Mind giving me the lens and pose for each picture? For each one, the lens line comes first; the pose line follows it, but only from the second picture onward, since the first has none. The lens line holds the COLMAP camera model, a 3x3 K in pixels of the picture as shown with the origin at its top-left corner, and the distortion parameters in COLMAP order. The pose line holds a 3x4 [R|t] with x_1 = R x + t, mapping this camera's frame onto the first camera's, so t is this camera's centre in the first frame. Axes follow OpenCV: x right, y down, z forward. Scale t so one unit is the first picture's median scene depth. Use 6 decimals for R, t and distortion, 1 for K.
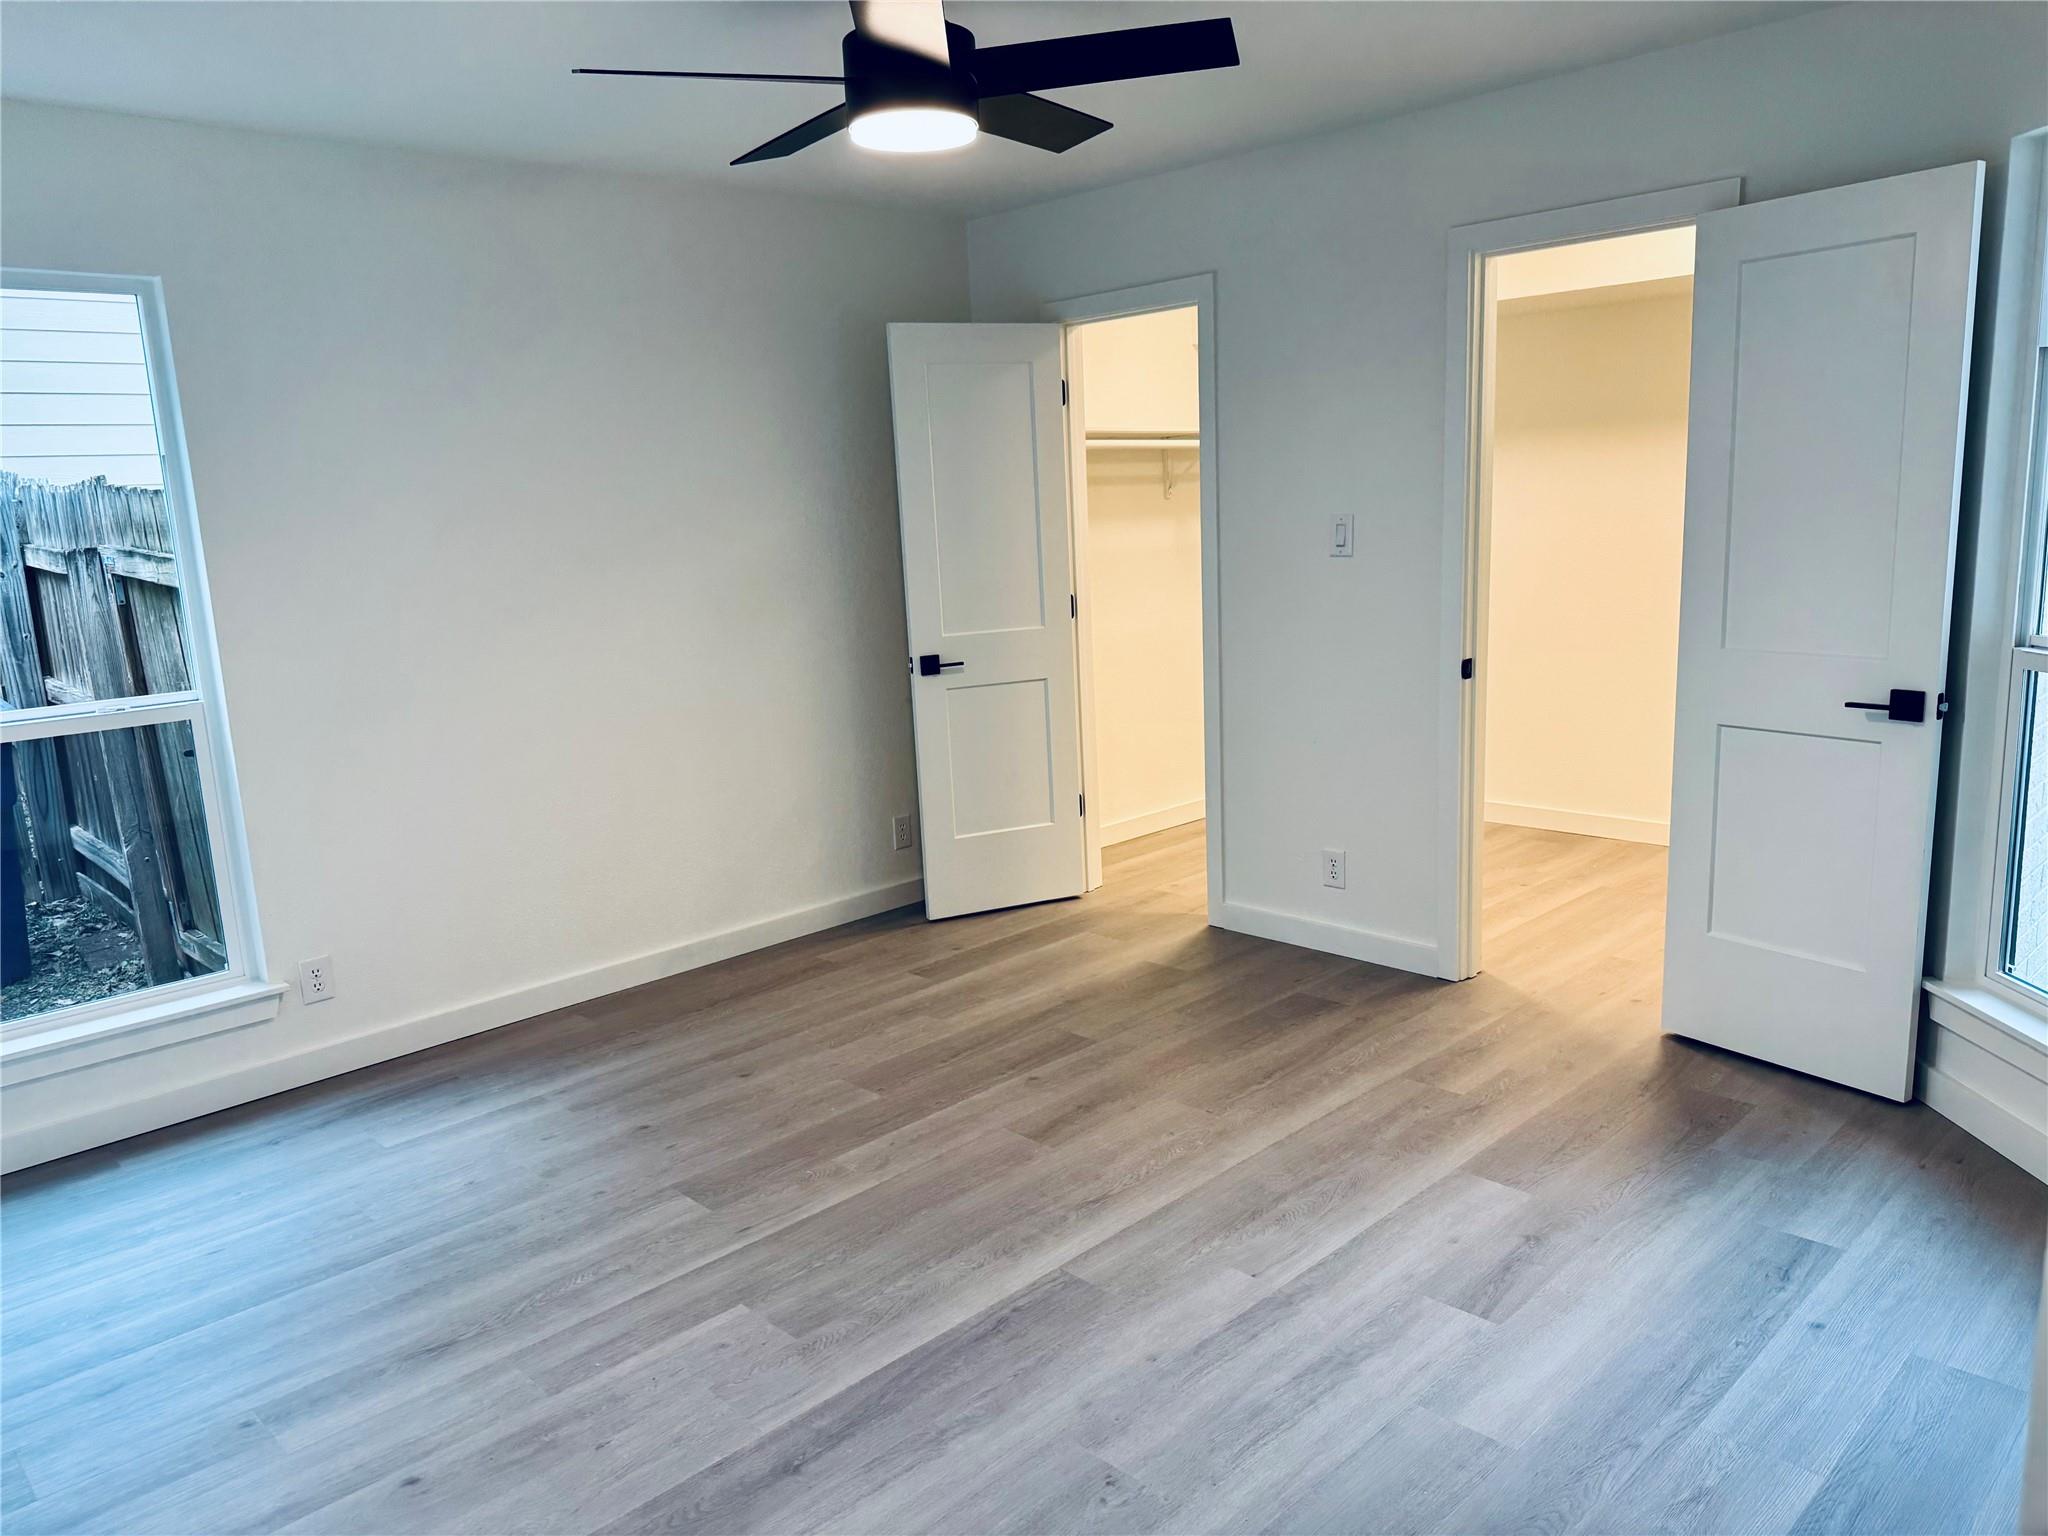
lens RADIAL K [[1431.7, 0, 1024.0], [0, 1431.7, 768.0], [0, 0, 1]] dist [-0.000120, -0.021200]
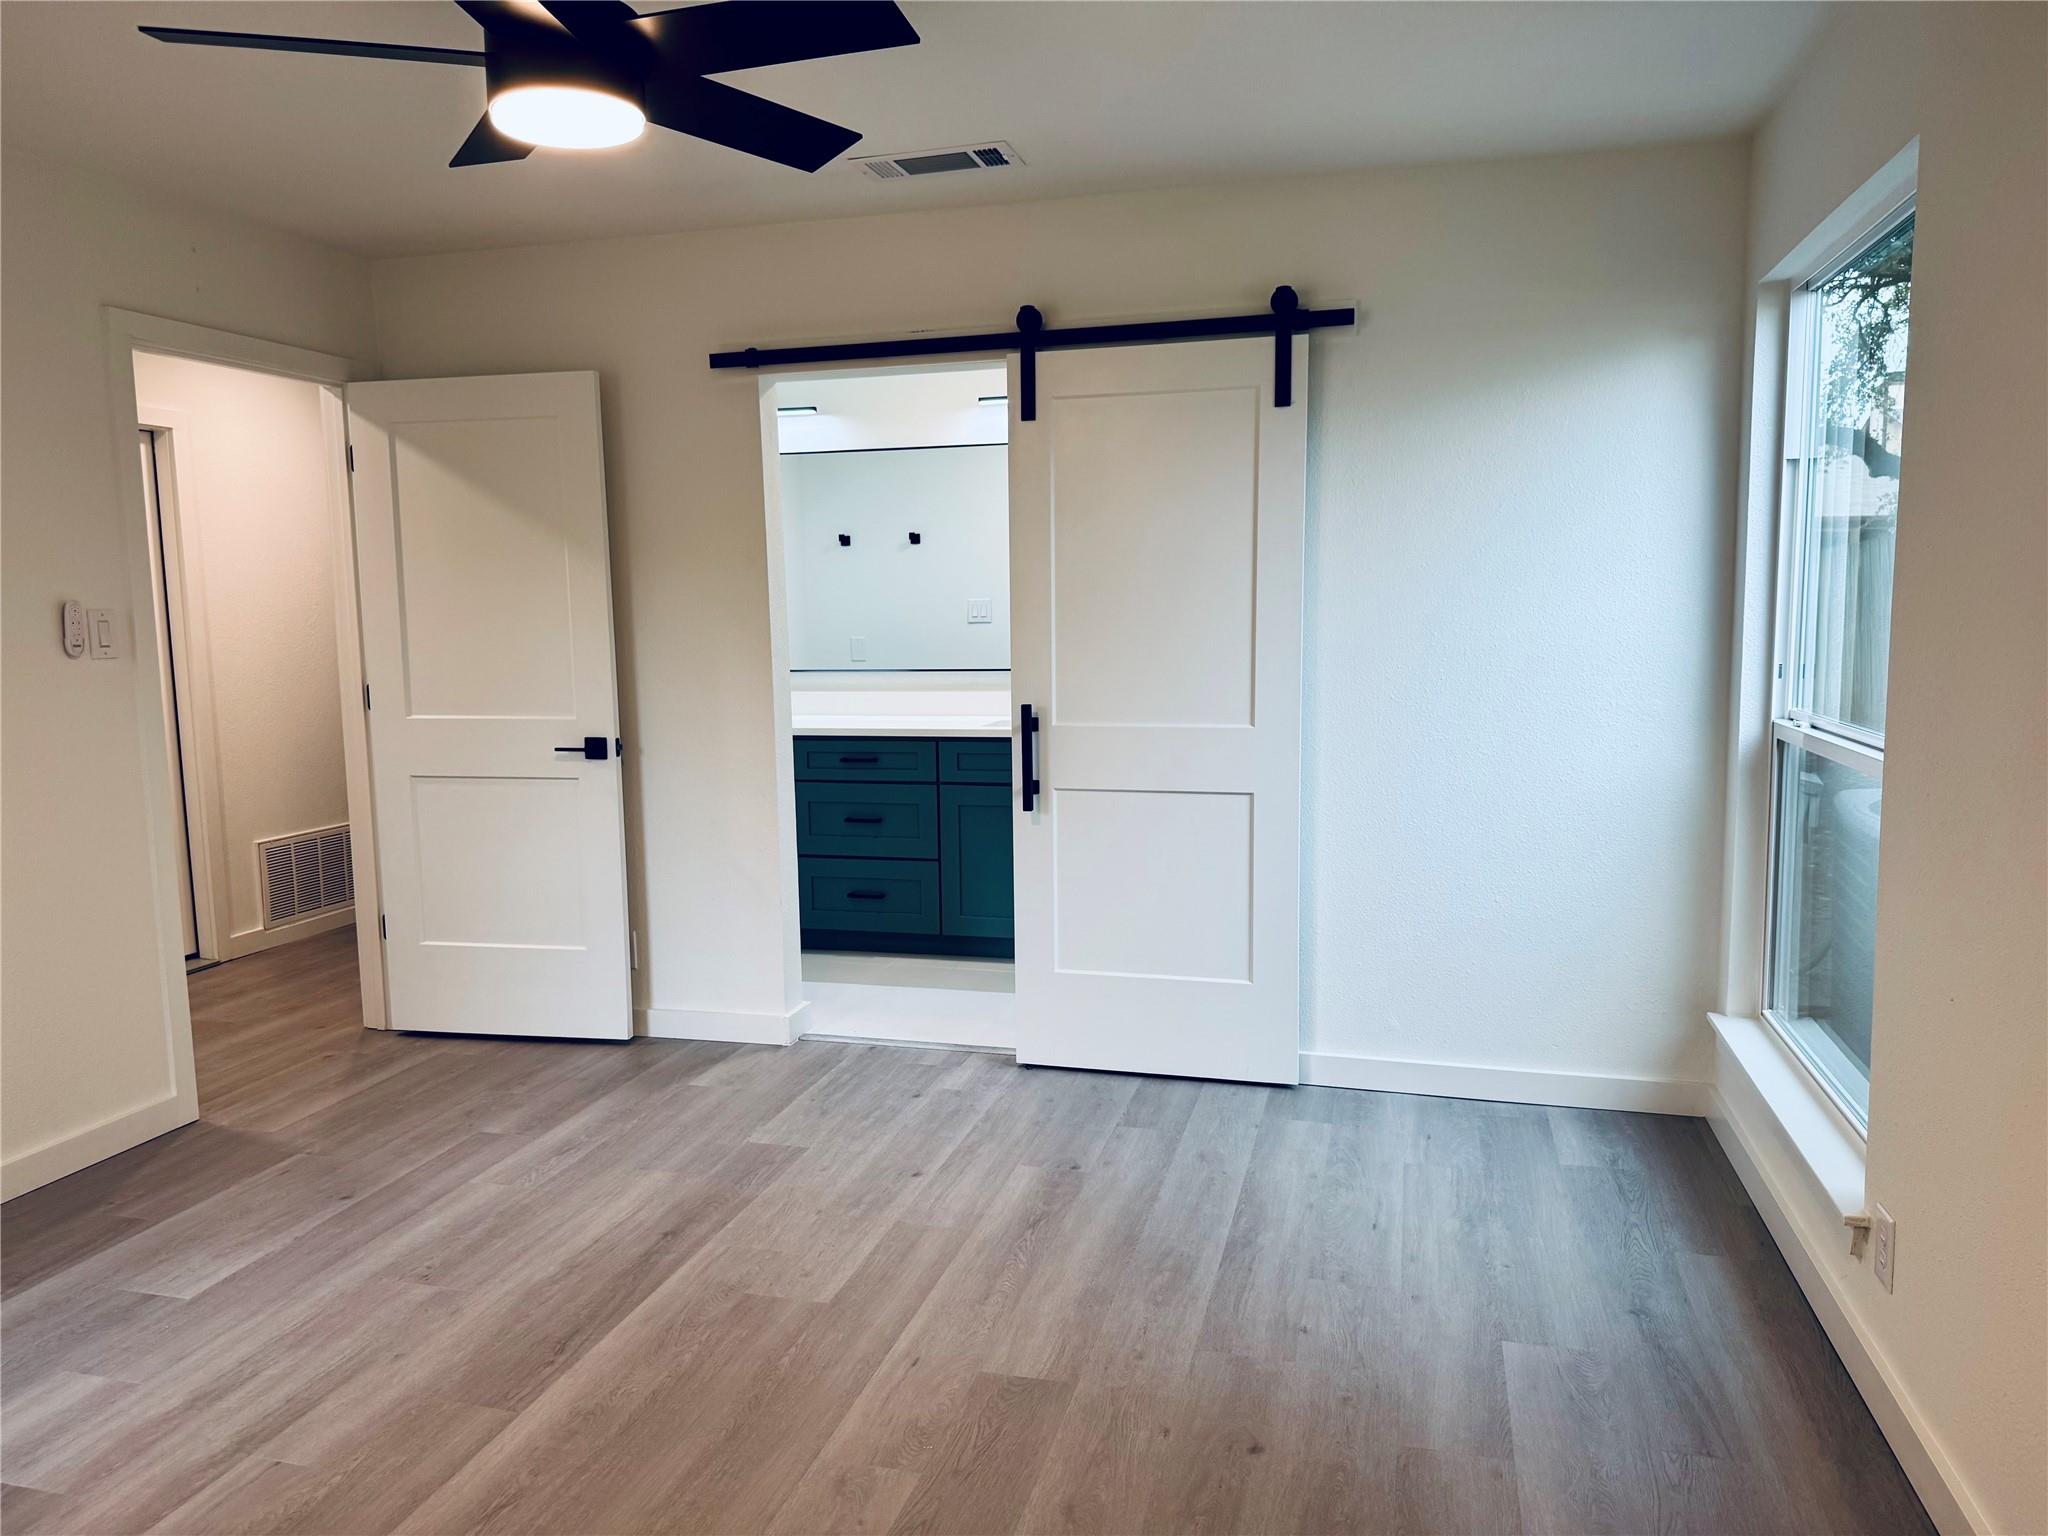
lens RADIAL K [[1431.7, 0, 1024.0], [0, 1431.7, 768.0], [0, 0, 1]] dist [-0.000120, -0.021200]
pose [[-0.859829, 0.115505, -0.497346, 0.153636], [-0.040171, 0.955753, 0.291415, -0.309722], [0.509000, 0.270546, -0.817144, 1.823324]]
